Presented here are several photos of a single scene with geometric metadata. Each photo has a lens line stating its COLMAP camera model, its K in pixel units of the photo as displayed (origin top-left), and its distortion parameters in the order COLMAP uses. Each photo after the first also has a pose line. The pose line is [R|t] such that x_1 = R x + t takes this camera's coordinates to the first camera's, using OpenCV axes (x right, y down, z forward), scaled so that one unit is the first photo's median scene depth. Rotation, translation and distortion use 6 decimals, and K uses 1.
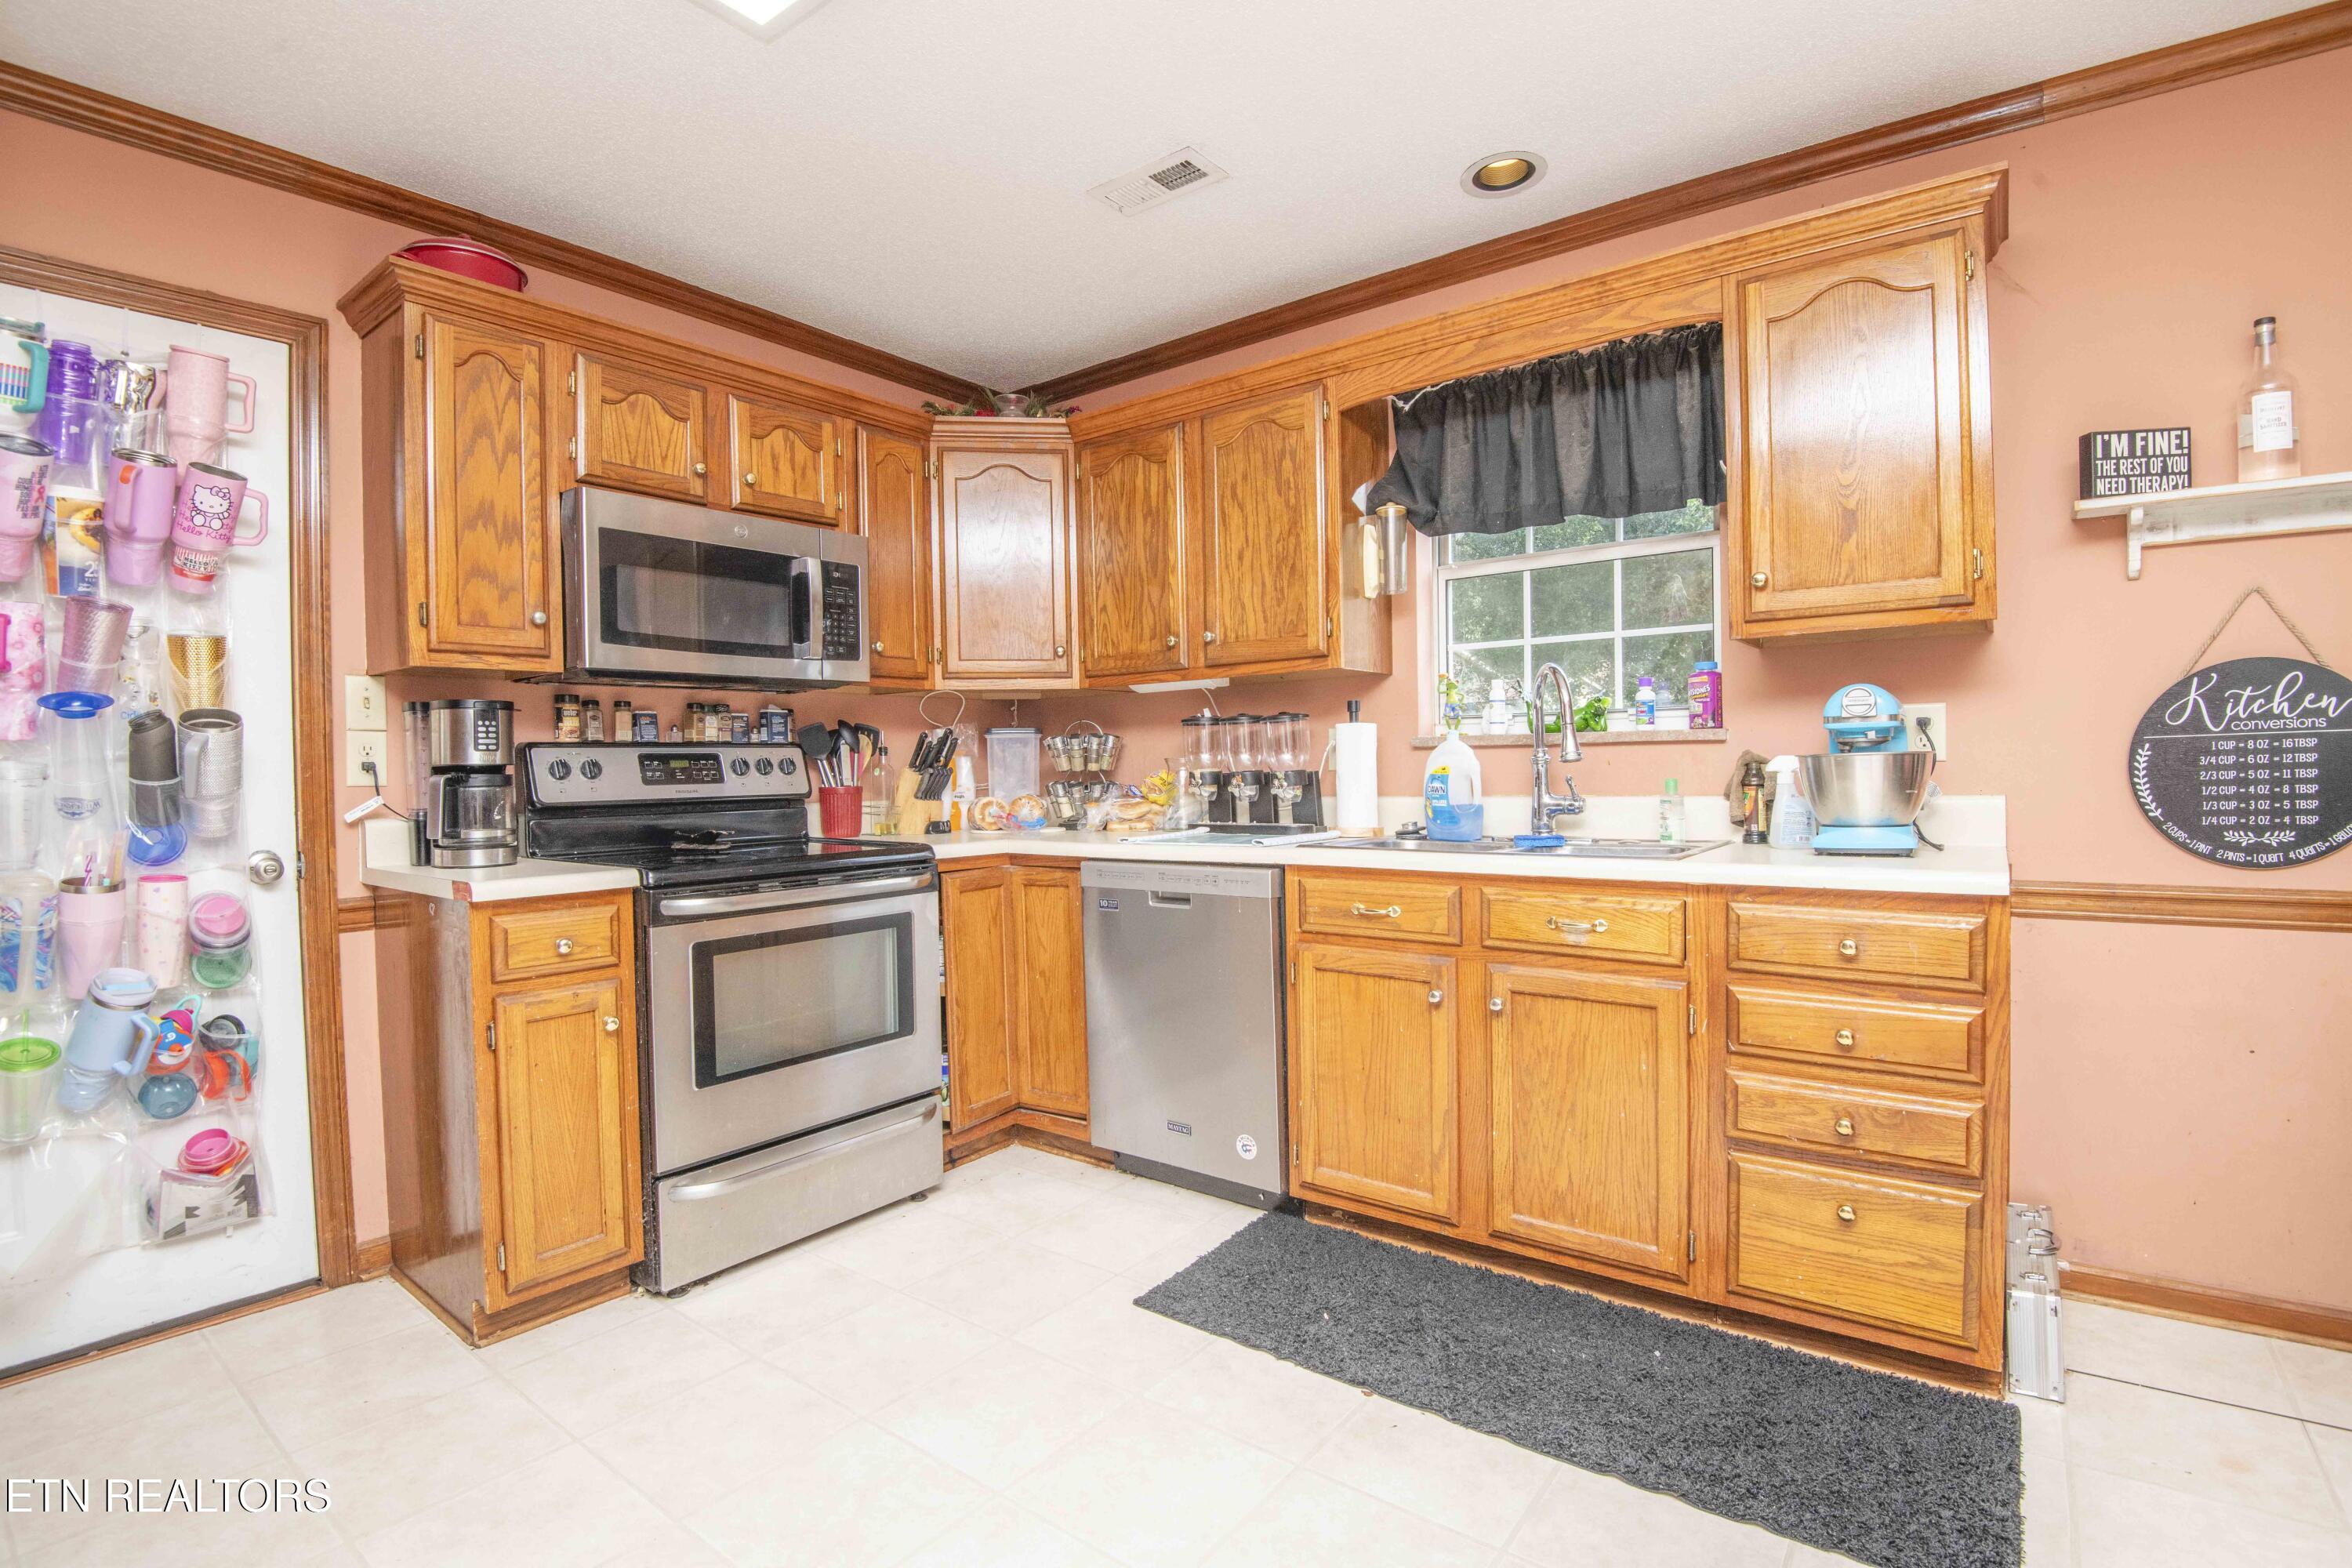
lens RADIAL K [[1078.7, 0, 1184.6], [0, 1078.7, 784.7], [0, 0, 1]] dist [-0.008190, -0.017326]
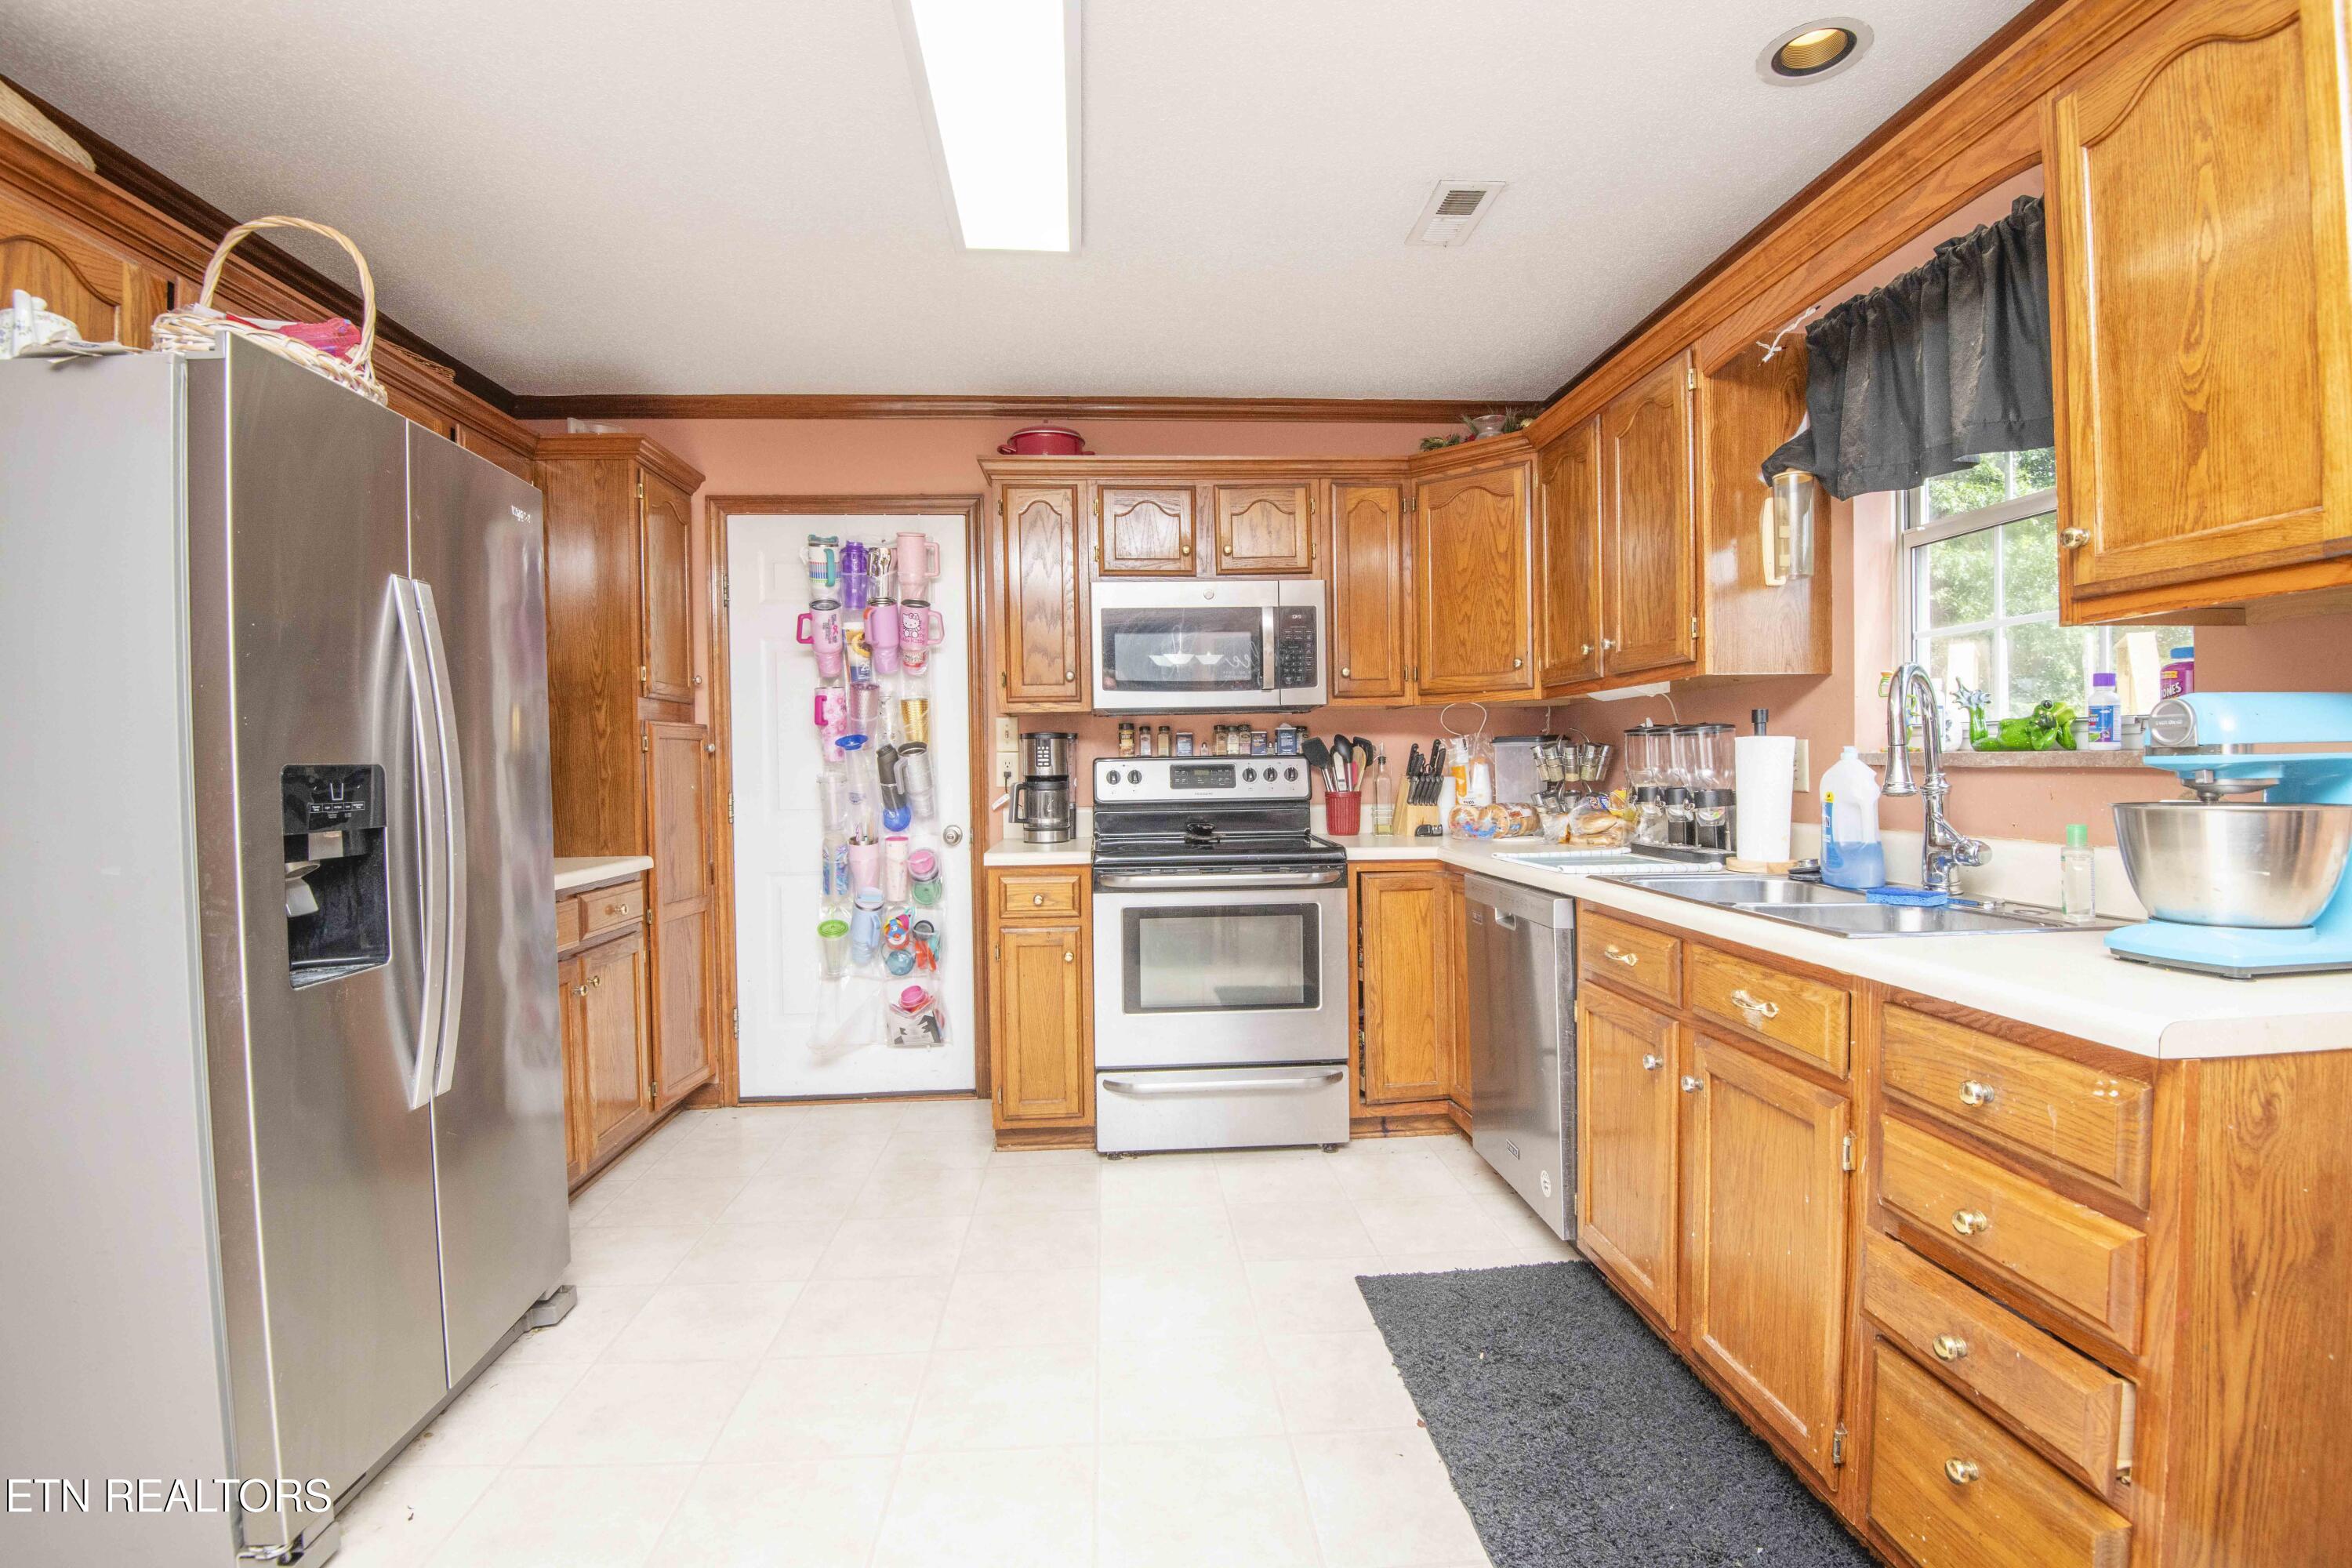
lens RADIAL K [[1078.7, 0, 1184.6], [0, 1078.7, 784.7], [0, 0, 1]] dist [-0.008190, -0.017326]
pose [[0.668933, 0.024548, -0.742917, 0.612096], [-0.011146, 0.999673, 0.022996, -0.042931], [0.743239, -0.007102, 0.668989, 0.135524]]
